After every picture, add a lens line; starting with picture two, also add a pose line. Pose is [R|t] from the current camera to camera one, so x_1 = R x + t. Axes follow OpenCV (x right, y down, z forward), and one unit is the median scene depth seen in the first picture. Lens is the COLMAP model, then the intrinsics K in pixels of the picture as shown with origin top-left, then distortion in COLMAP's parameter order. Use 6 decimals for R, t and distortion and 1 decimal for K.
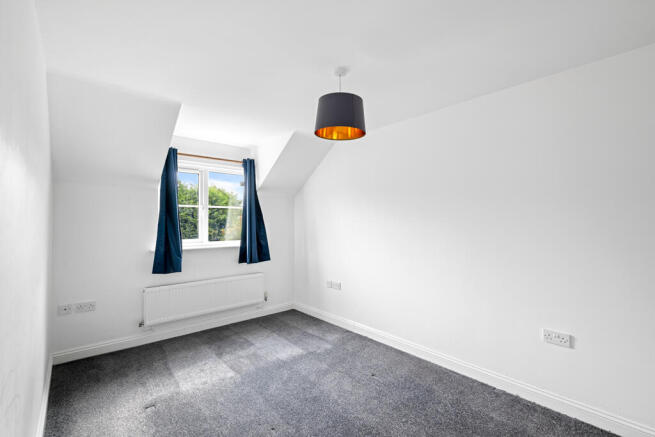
lens RADIAL K [[290.3, 0, 325.5], [0, 290.3, 217.4], [0, 0, 1]] dist [0.003102, -0.000030]
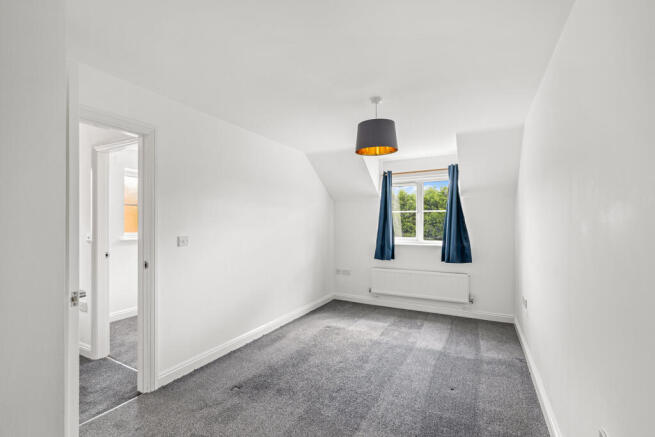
lens RADIAL K [[290.3, 0, 324.1], [0, 290.3, 222.6], [0, 0, 1]] dist [0.003102, -0.000030]
pose [[0.362916, -0.000769, -0.931822, 0.661568], [0.016304, 0.999852, 0.005524, -0.003917], [0.931679, -0.017197, 0.362875, 0.208030]]
